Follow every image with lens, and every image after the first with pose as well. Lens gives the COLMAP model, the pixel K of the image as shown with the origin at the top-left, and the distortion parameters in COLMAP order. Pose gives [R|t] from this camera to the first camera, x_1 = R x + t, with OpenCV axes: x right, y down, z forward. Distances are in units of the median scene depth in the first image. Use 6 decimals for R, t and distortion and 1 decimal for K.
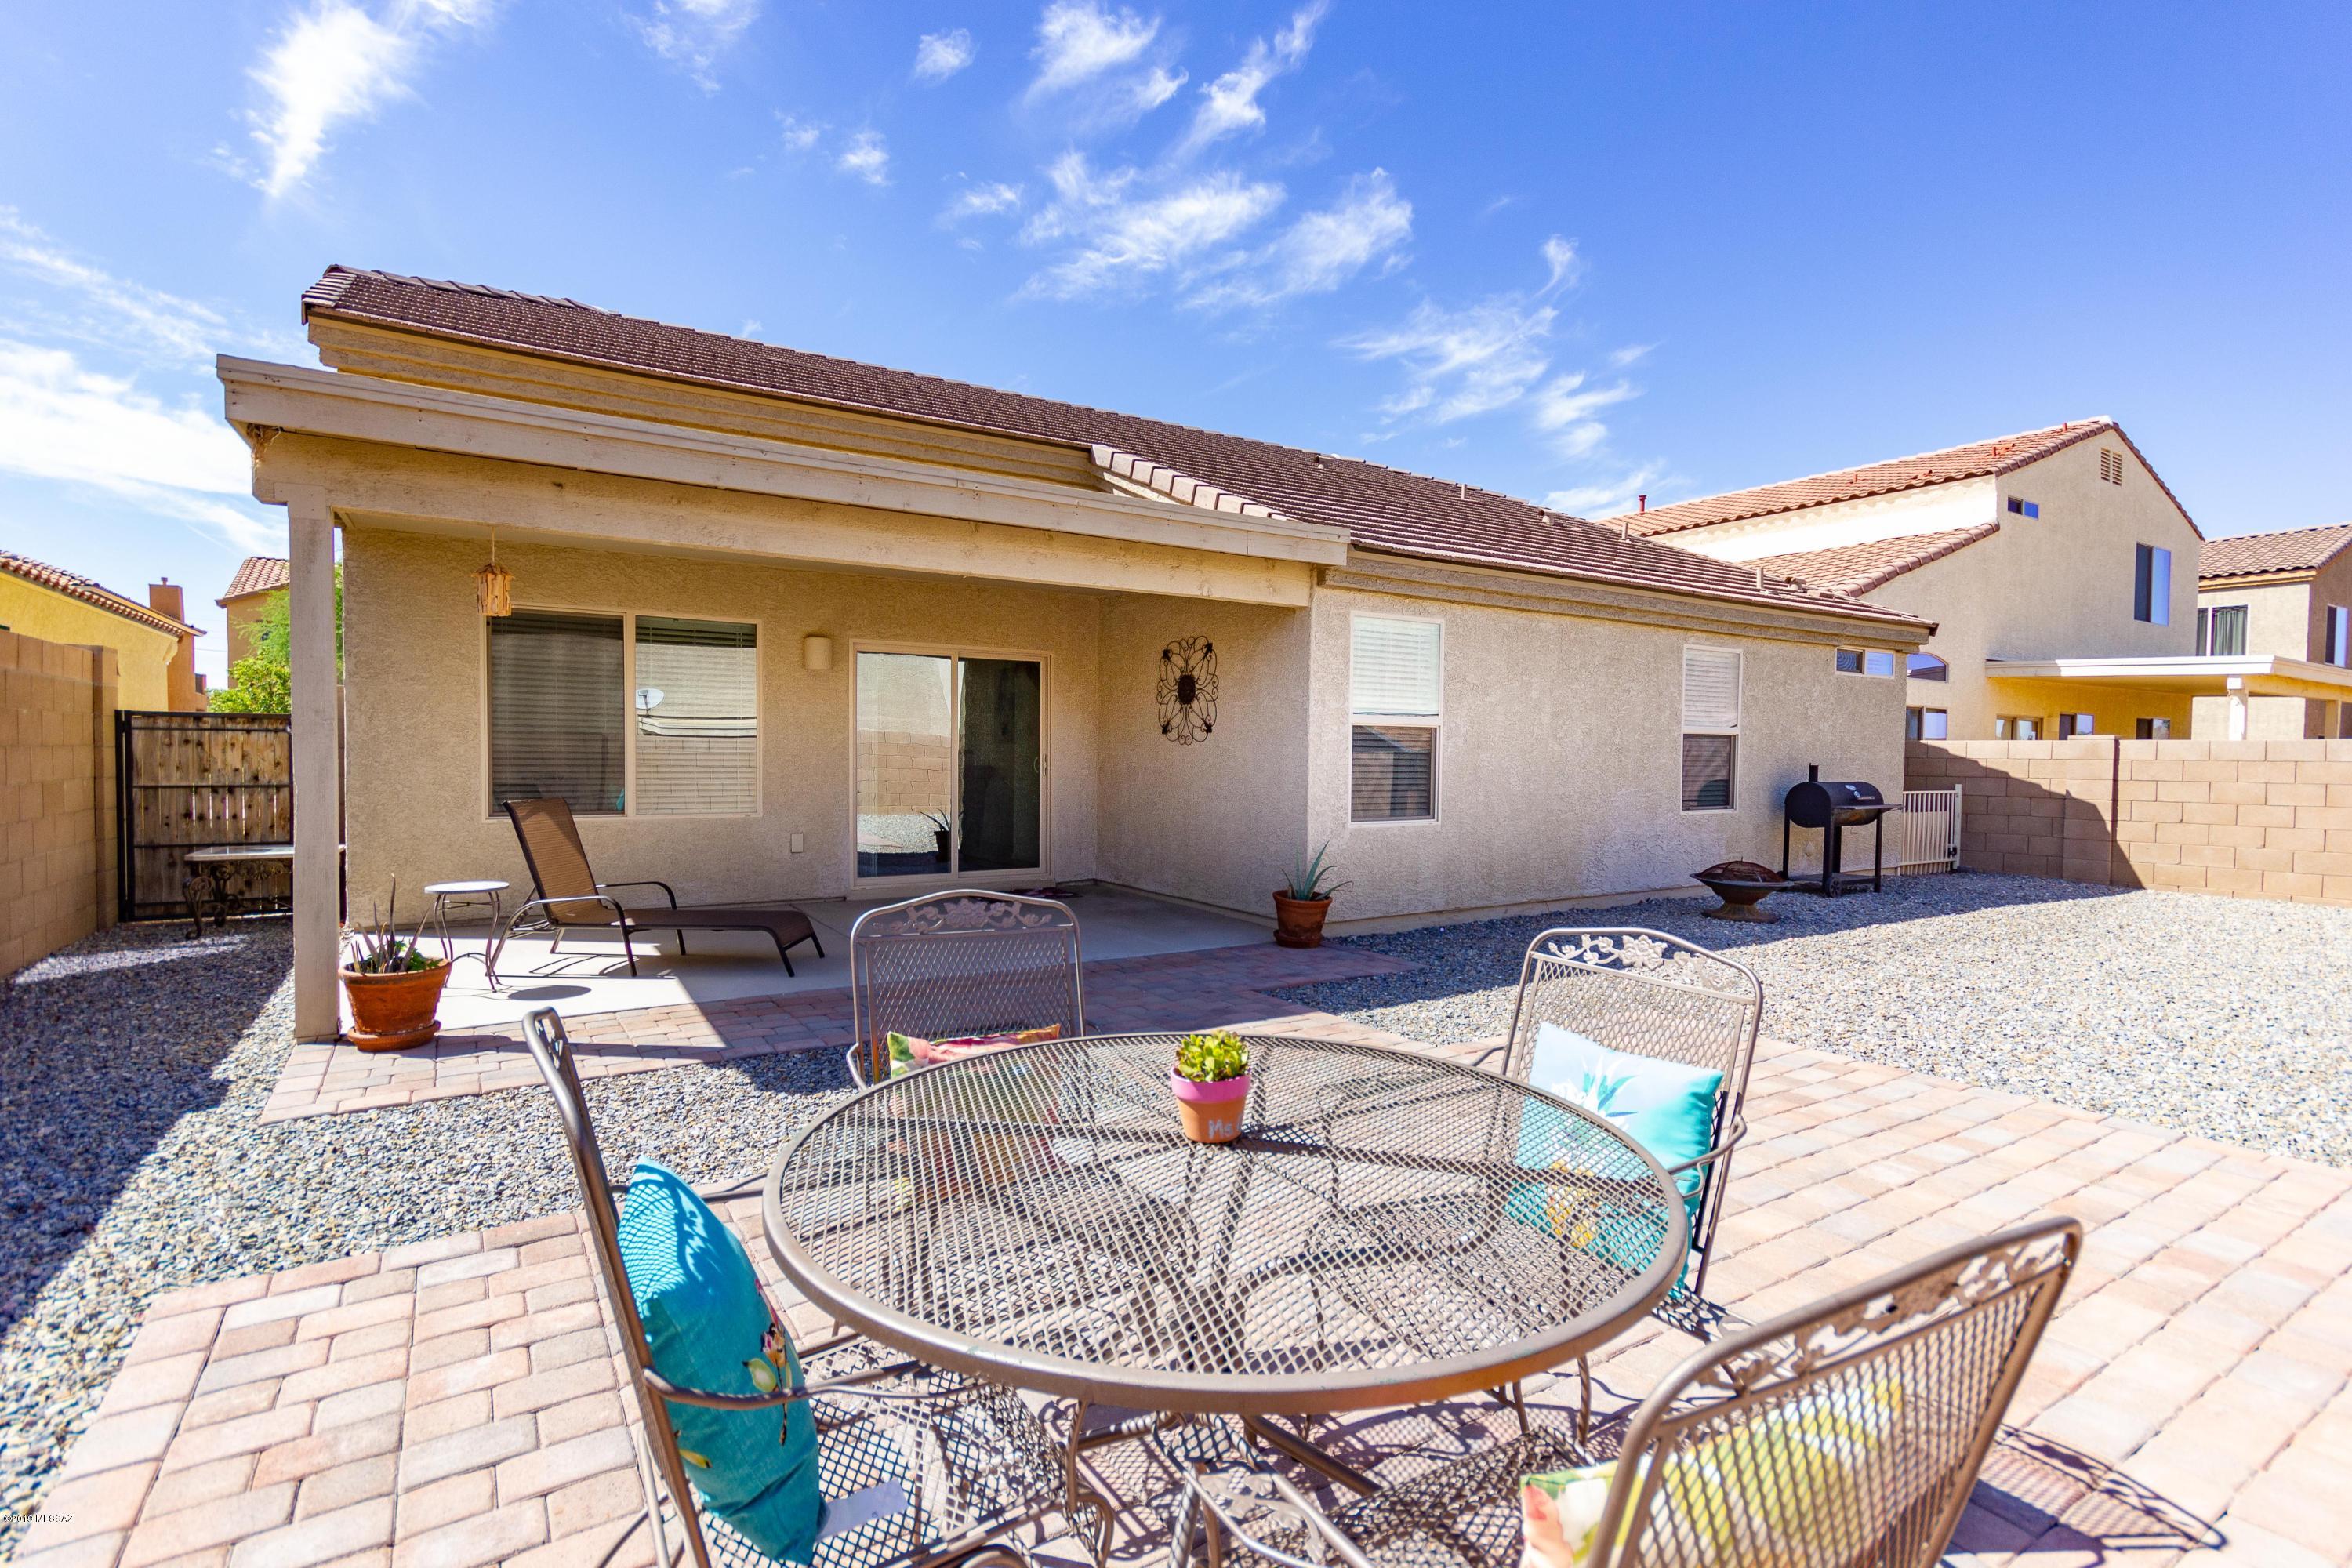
lens RADIAL K [[1111.2, 0, 1181.7], [0, 1111.2, 771.1], [0, 0, 1]] dist [0.009305, 0.000692]
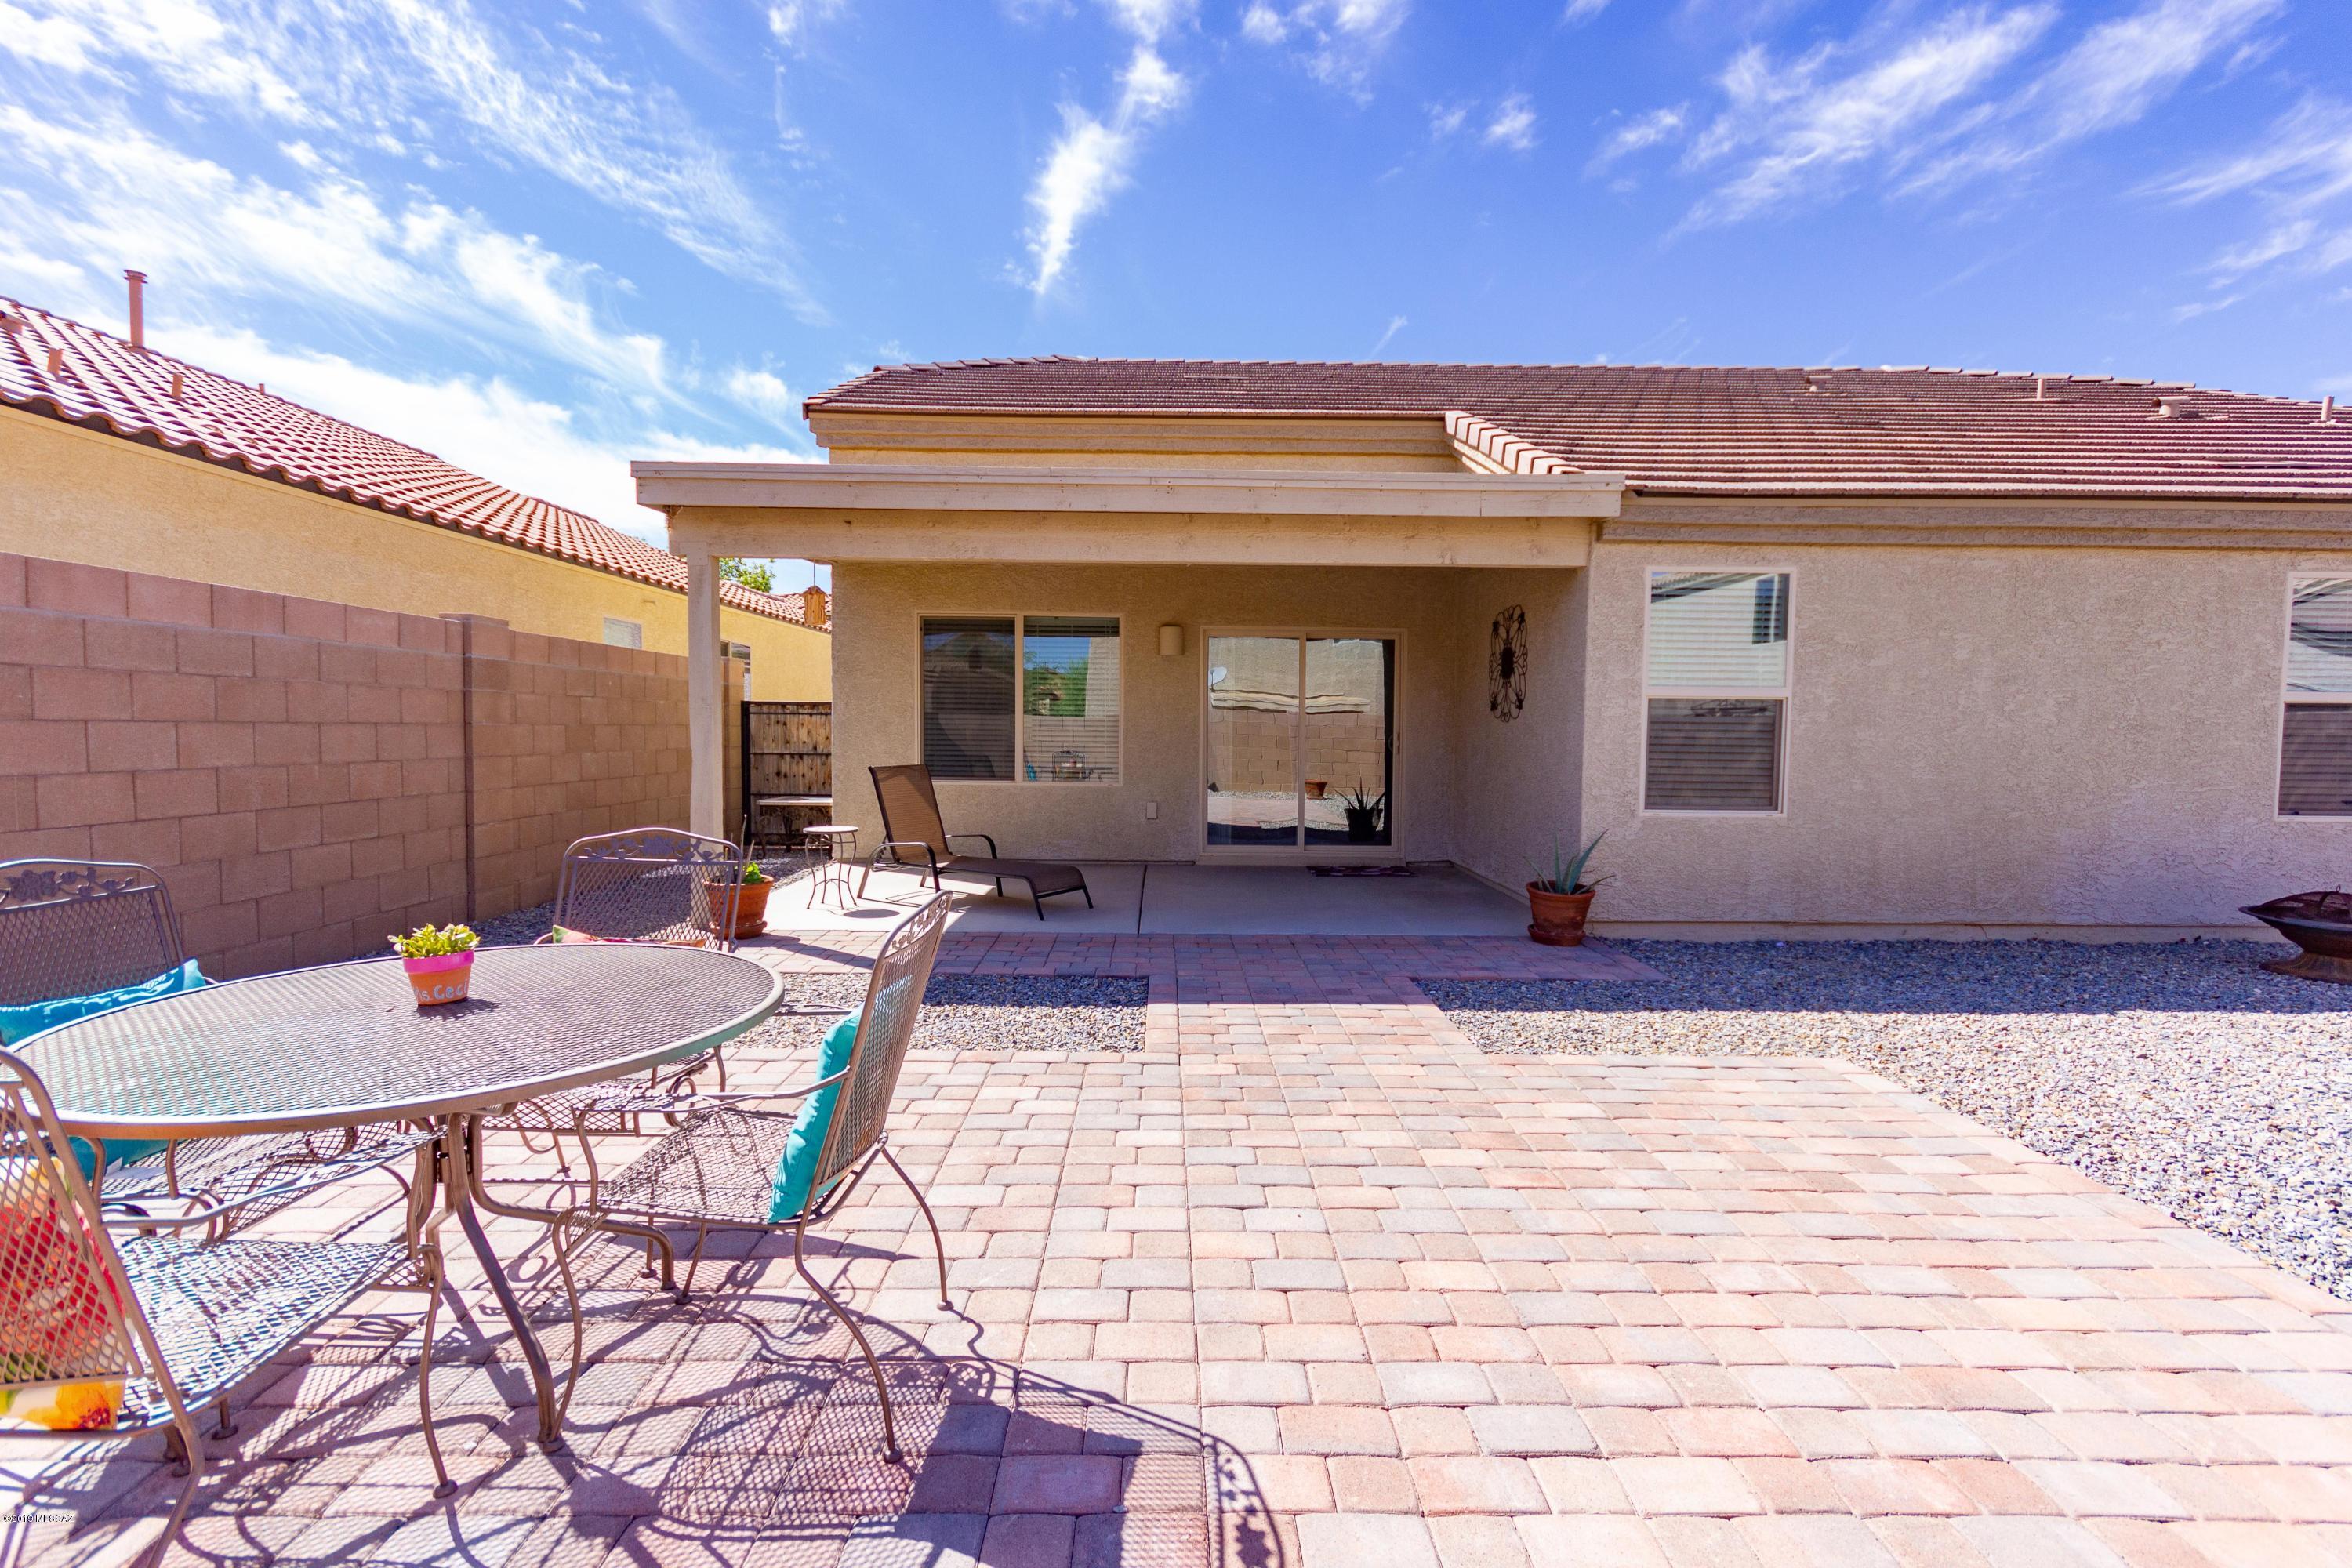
lens RADIAL K [[1111.2, 0, 1181.7], [0, 1111.2, 771.1], [0, 0, 1]] dist [0.009305, 0.000692]
pose [[0.849491, 0.019896, -0.527228, 0.272934], [-0.010851, 0.999736, 0.020243, 0.001623], [0.527491, -0.011475, 0.849483, 0.059981]]
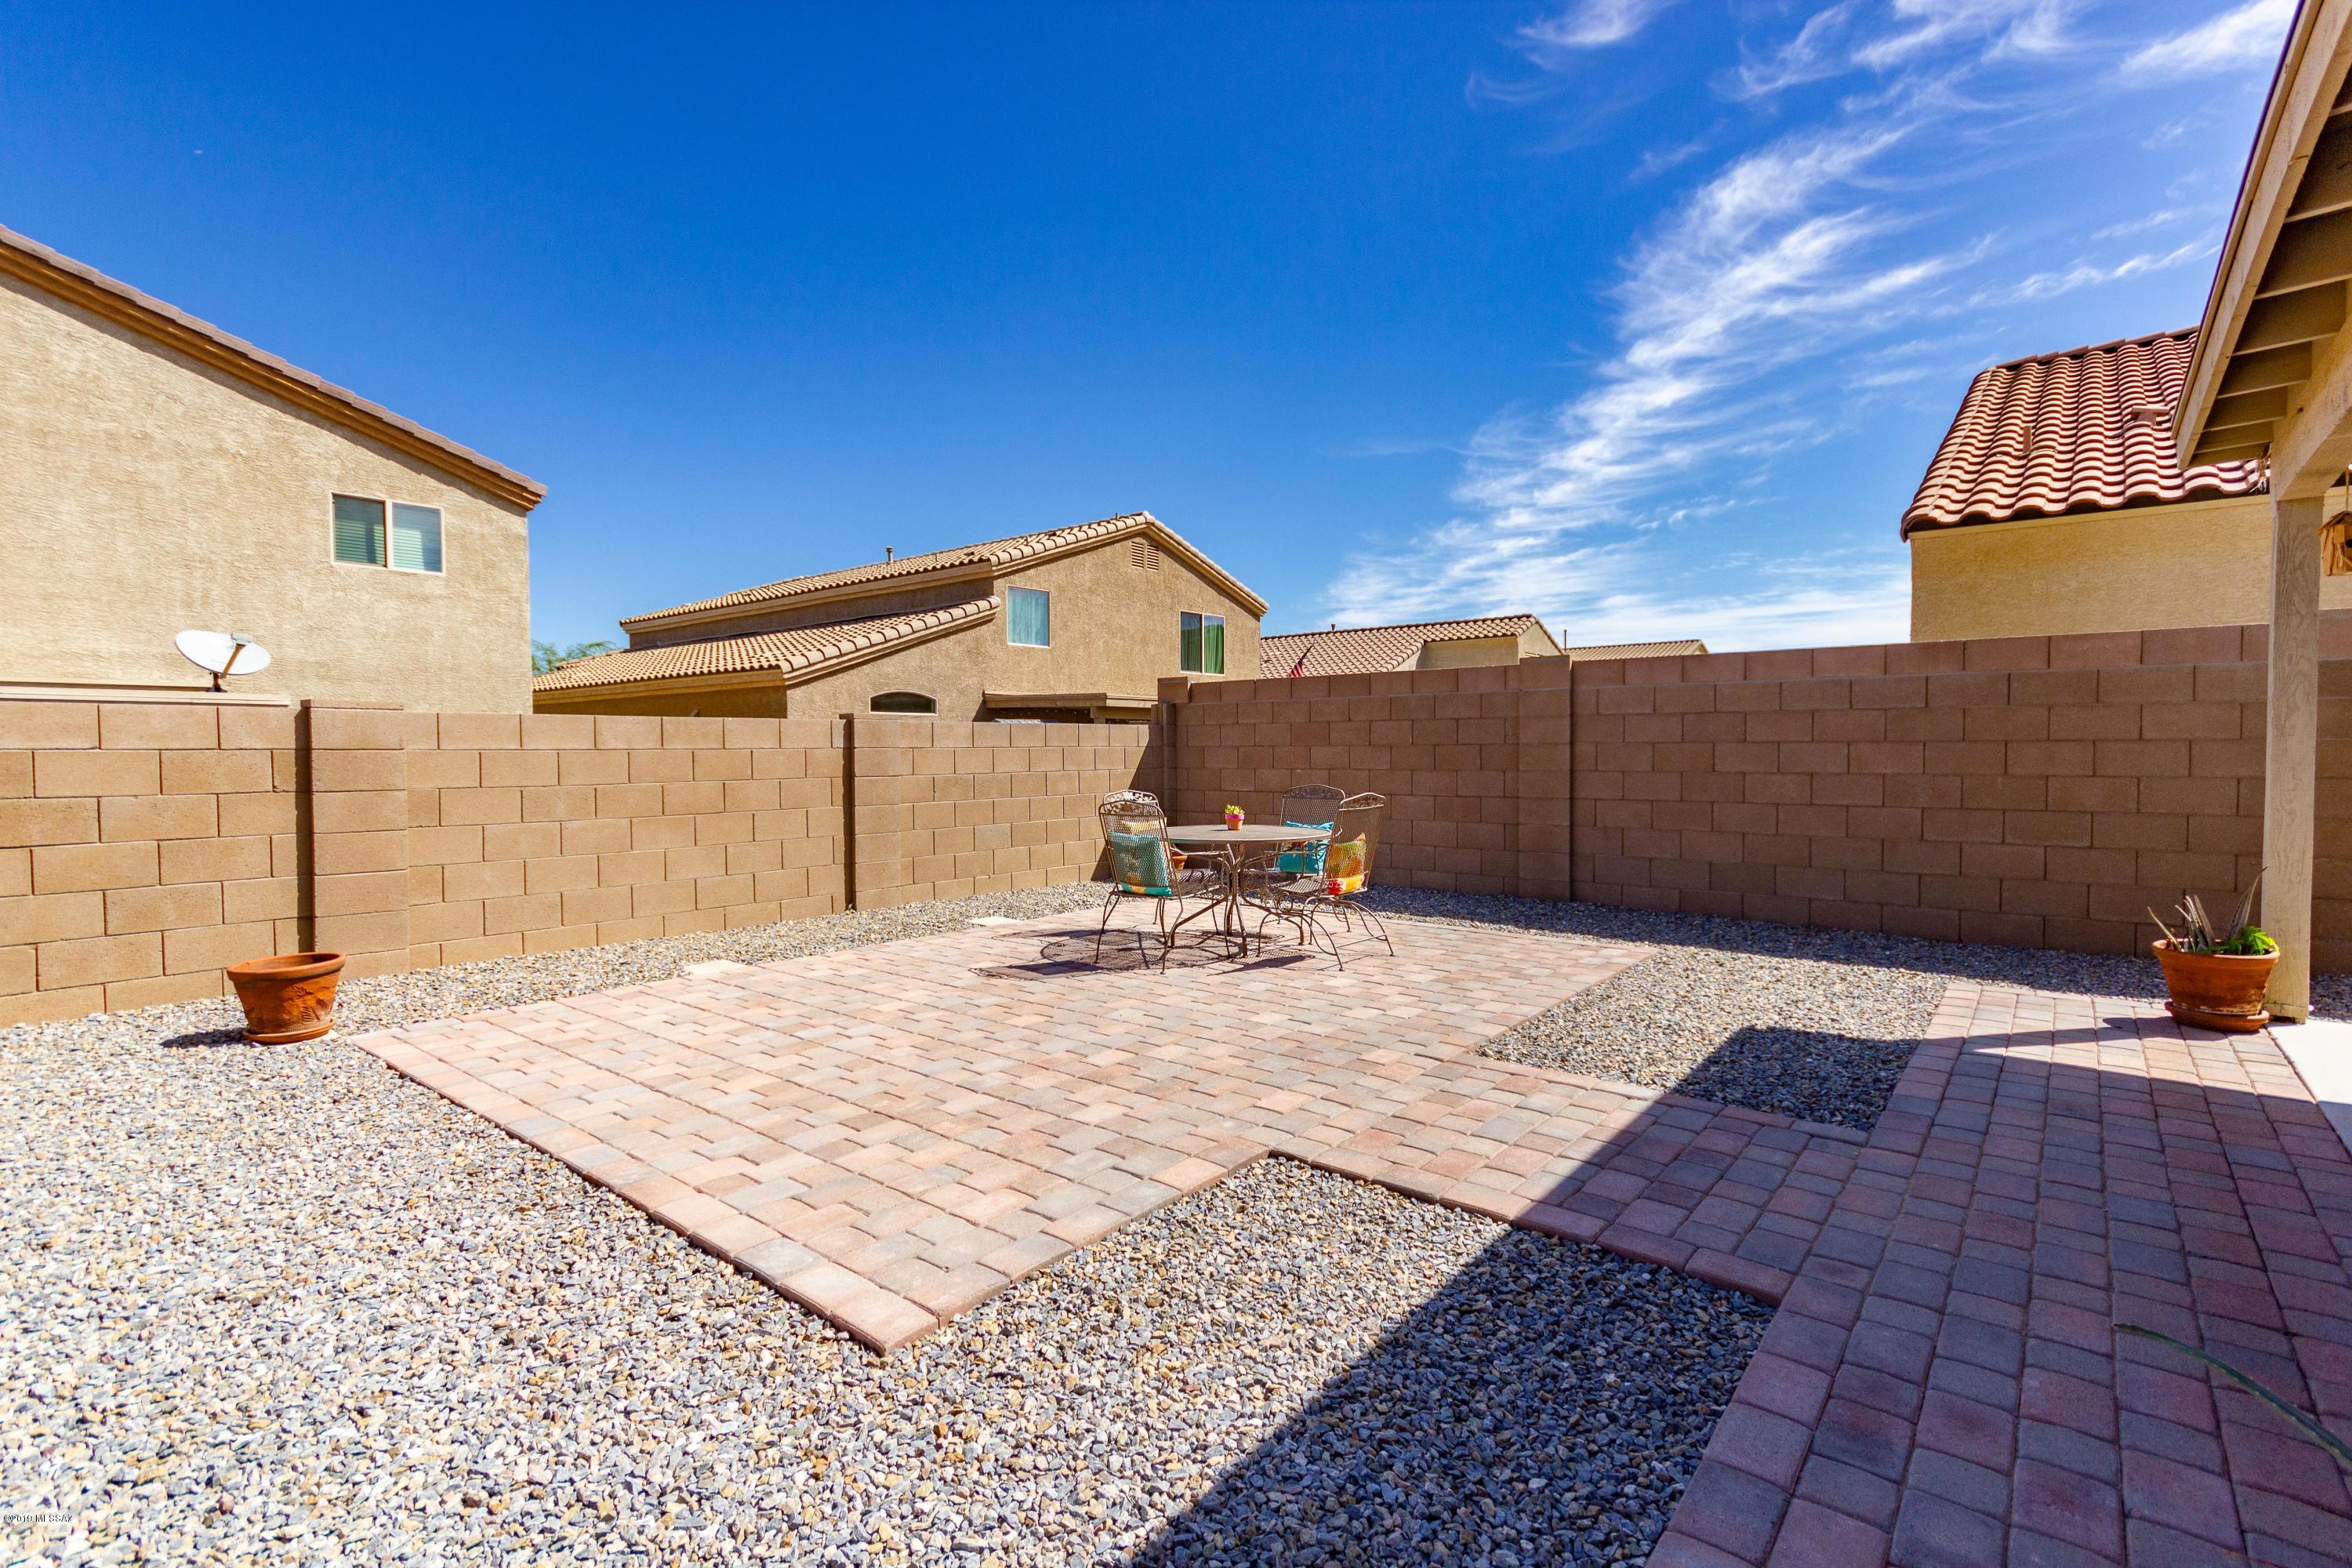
lens RADIAL K [[1086.2, 0, 1171.4], [0, 1086.2, 787.2], [0, 0, 1]] dist [0.006526, 0.001183]
pose [[-0.954561, 0.007069, -0.297931, 0.275866], [-0.008120, 0.998730, 0.049714, -0.008931], [0.297904, 0.049874, -0.953292, 0.903463]]
